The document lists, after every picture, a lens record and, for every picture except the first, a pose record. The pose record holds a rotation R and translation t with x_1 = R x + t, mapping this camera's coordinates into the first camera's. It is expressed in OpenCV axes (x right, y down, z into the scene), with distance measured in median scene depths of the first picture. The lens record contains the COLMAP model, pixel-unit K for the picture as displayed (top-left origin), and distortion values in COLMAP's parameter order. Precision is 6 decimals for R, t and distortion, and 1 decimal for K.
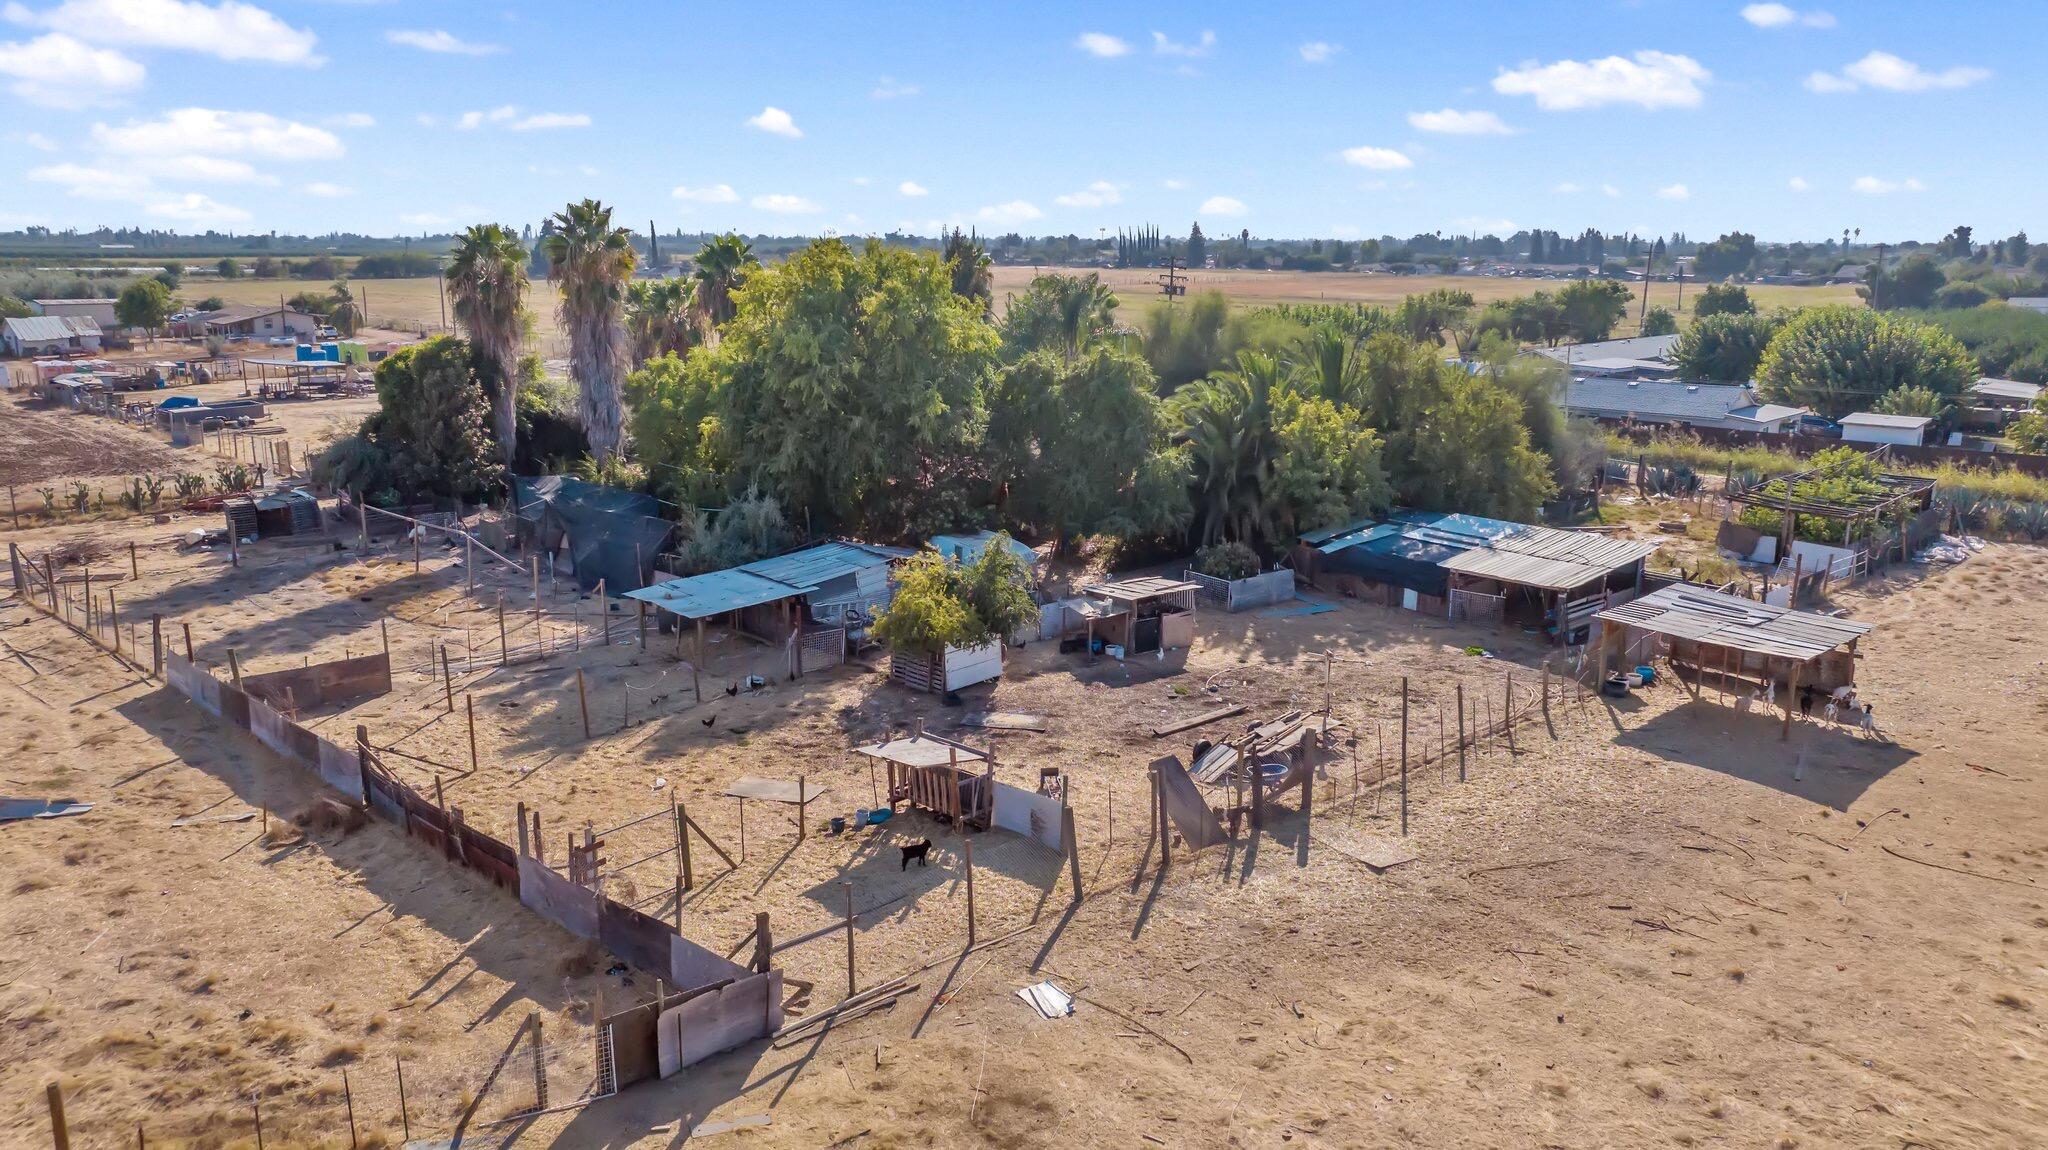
lens RADIAL K [[1453.5, 0, 1029.6], [0, 1453.5, 568.5], [0, 0, 1]] dist [-0.049226, 0.058113]
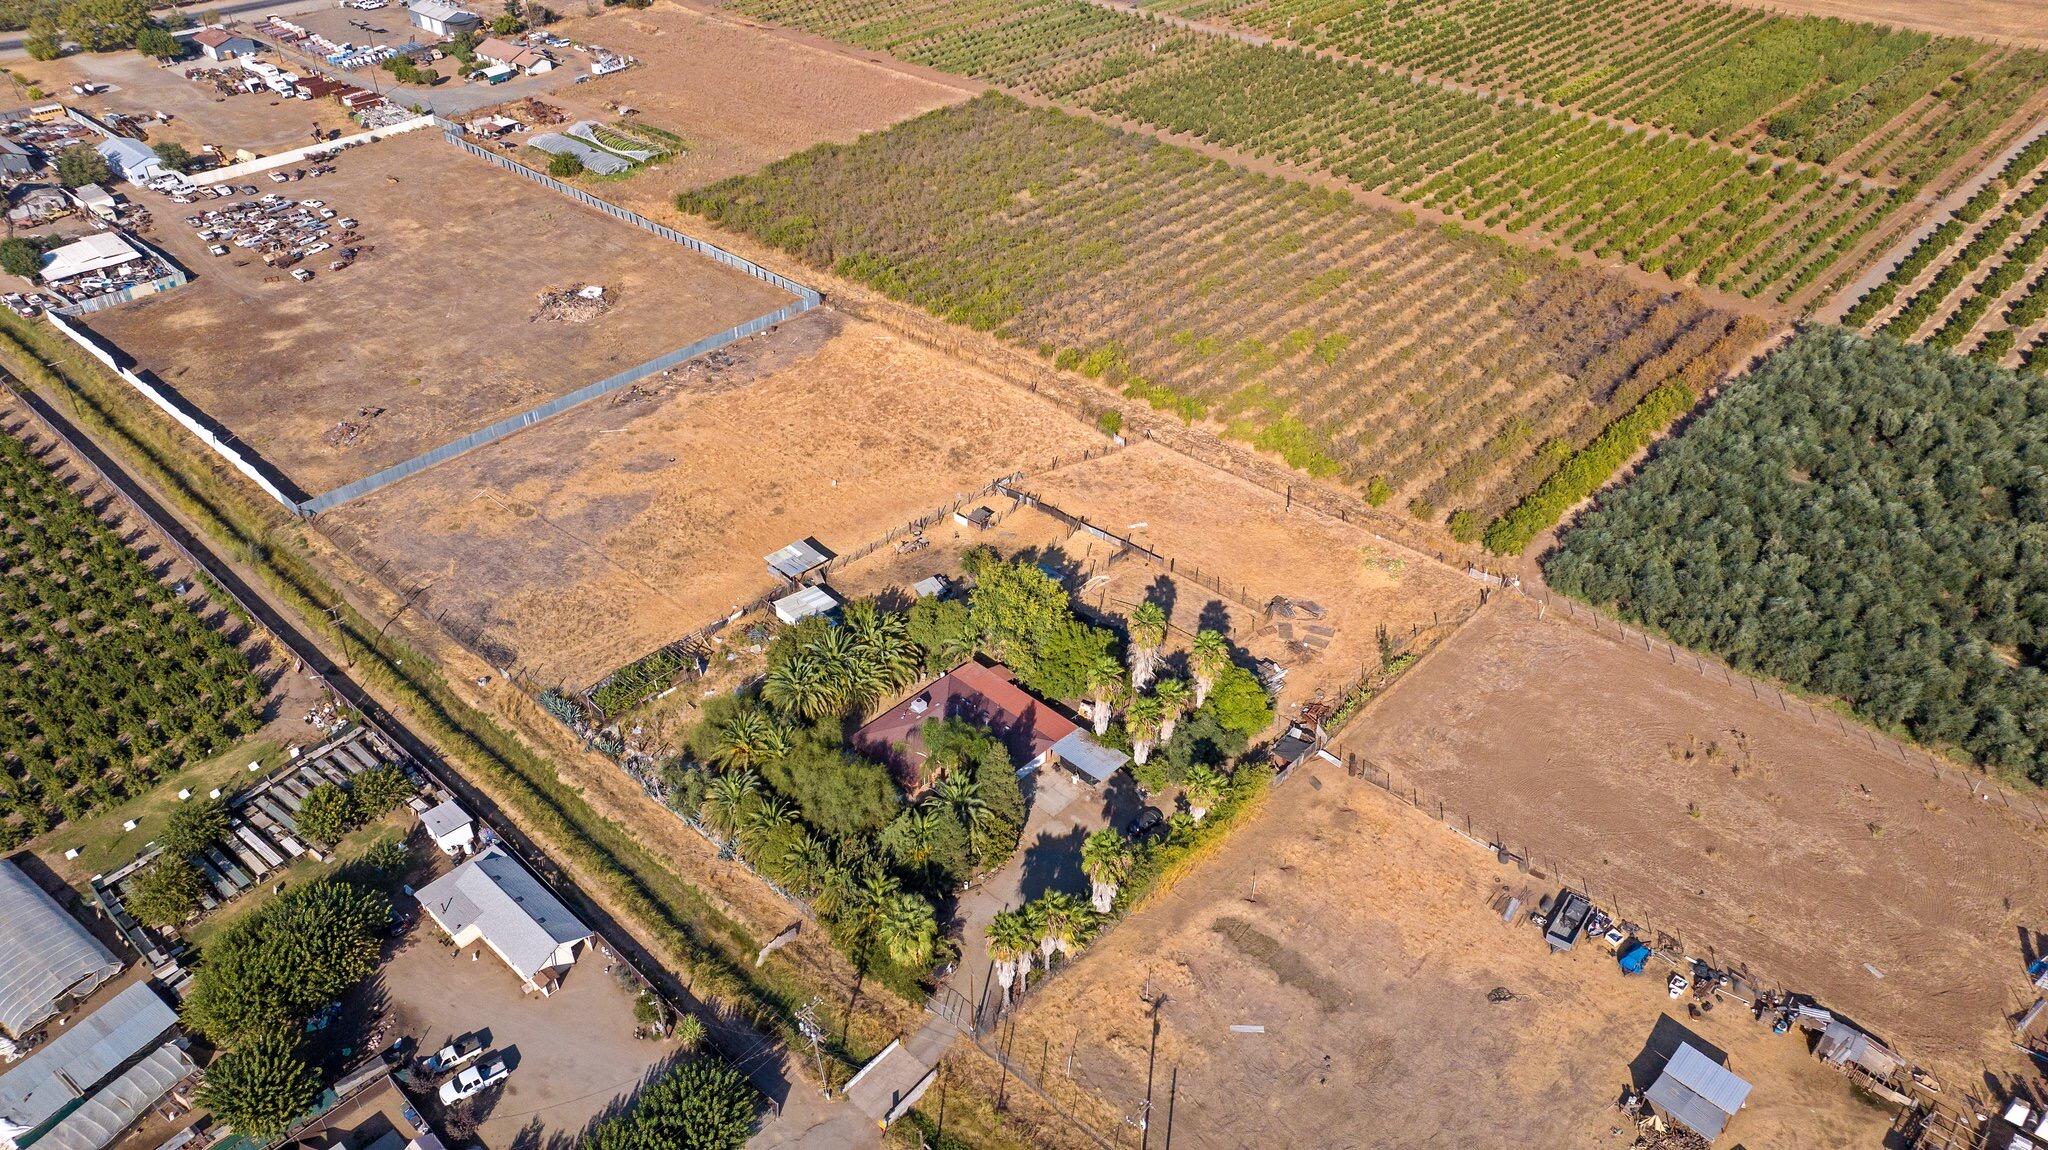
lens RADIAL K [[1453.5, 0, 1029.6], [0, 1453.5, 568.5], [0, 0, 1]] dist [-0.049226, 0.058113]
pose [[-0.999534, 0.015979, -0.026006, -0.096976], [-0.008851, 0.663666, 0.747976, -3.155678], [0.029211, 0.747858, -0.663216, 3.892170]]
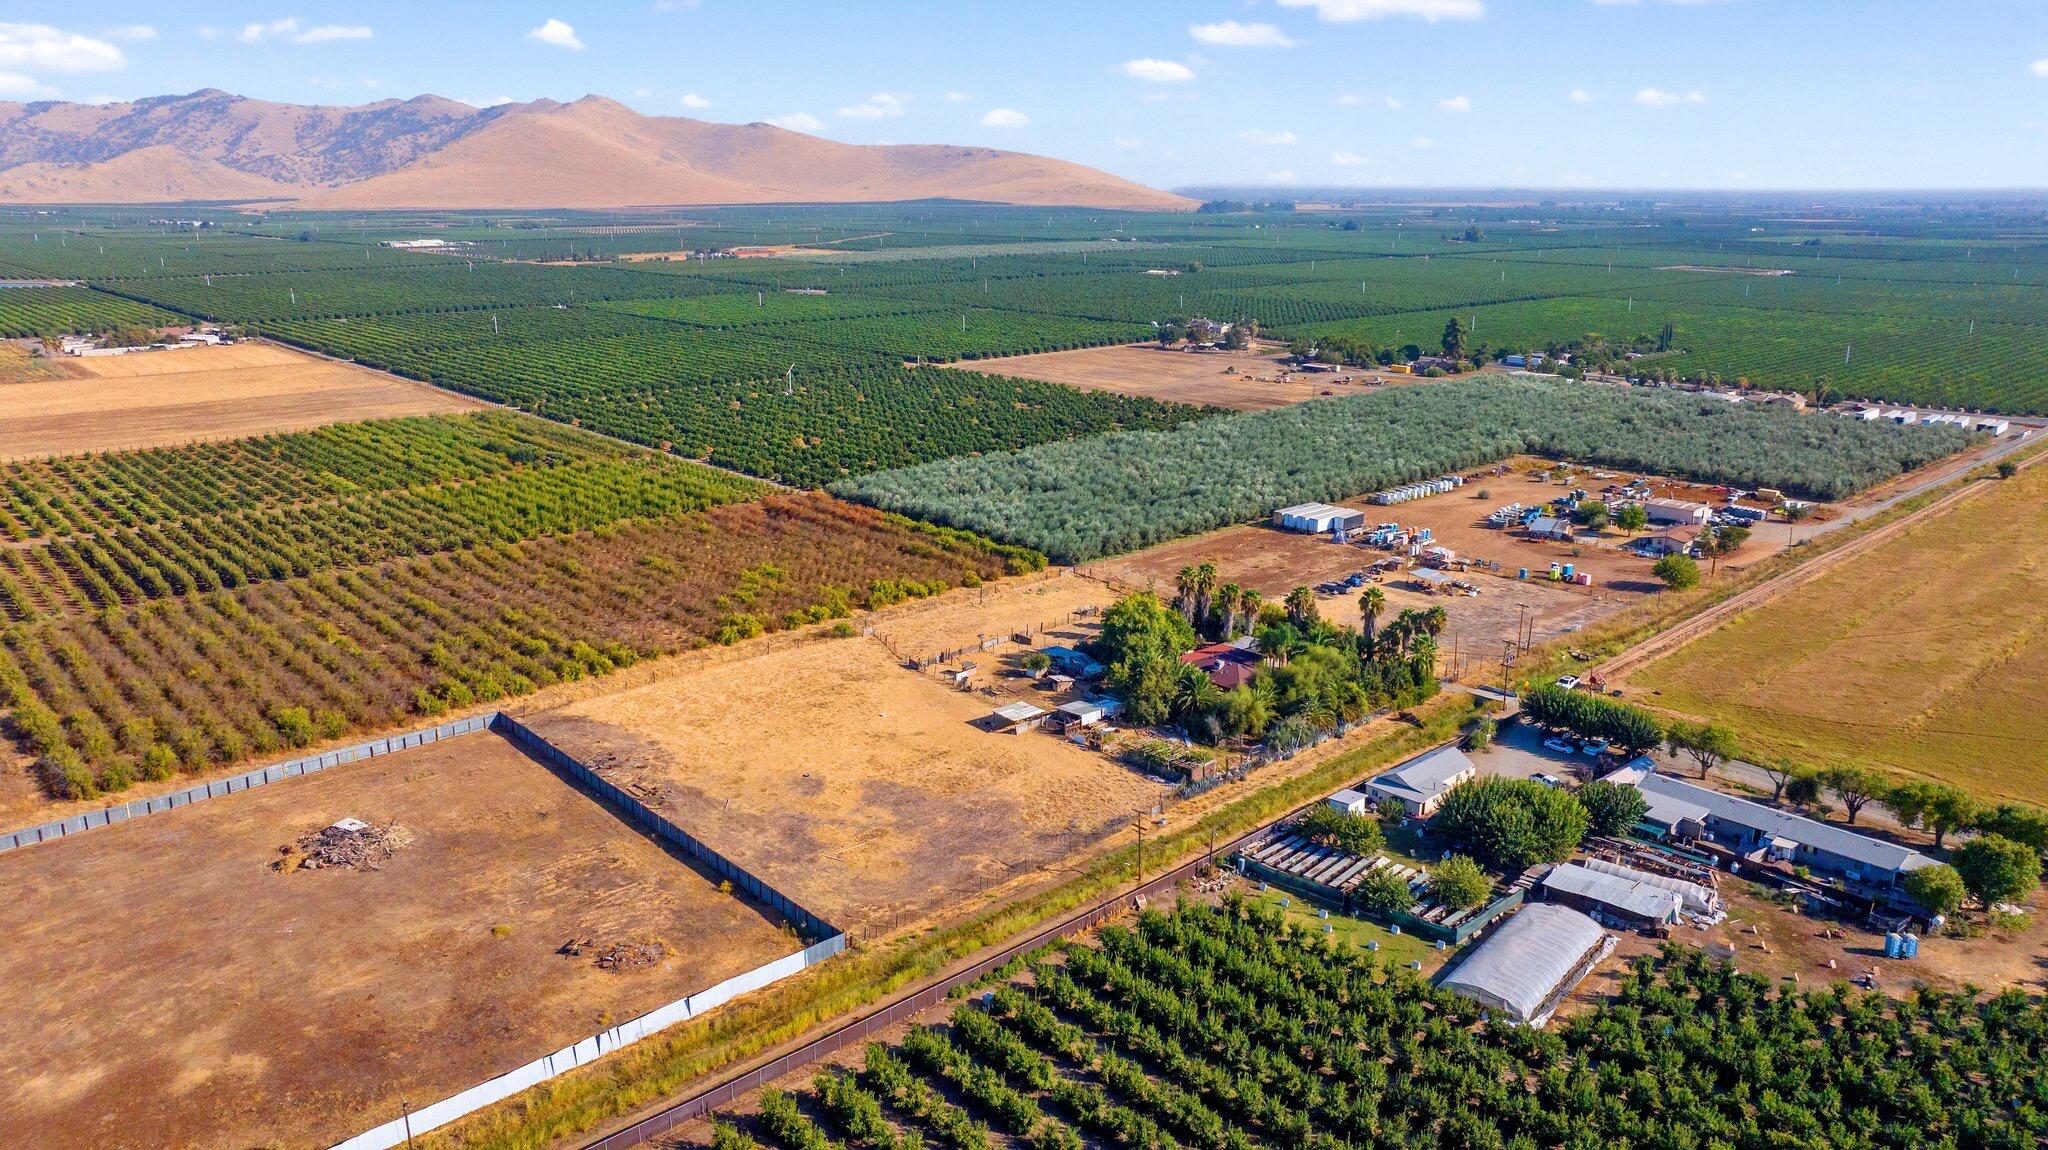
lens RADIAL K [[1453.5, 0, 1029.6], [0, 1453.5, 568.5], [0, 0, 1]] dist [-0.049226, 0.058113]
pose [[-0.053718, 0.256556, -0.965035, 5.416466], [-0.227209, 0.937940, 0.262000, -1.835761], [0.972363, 0.233339, 0.007907, 0.888734]]
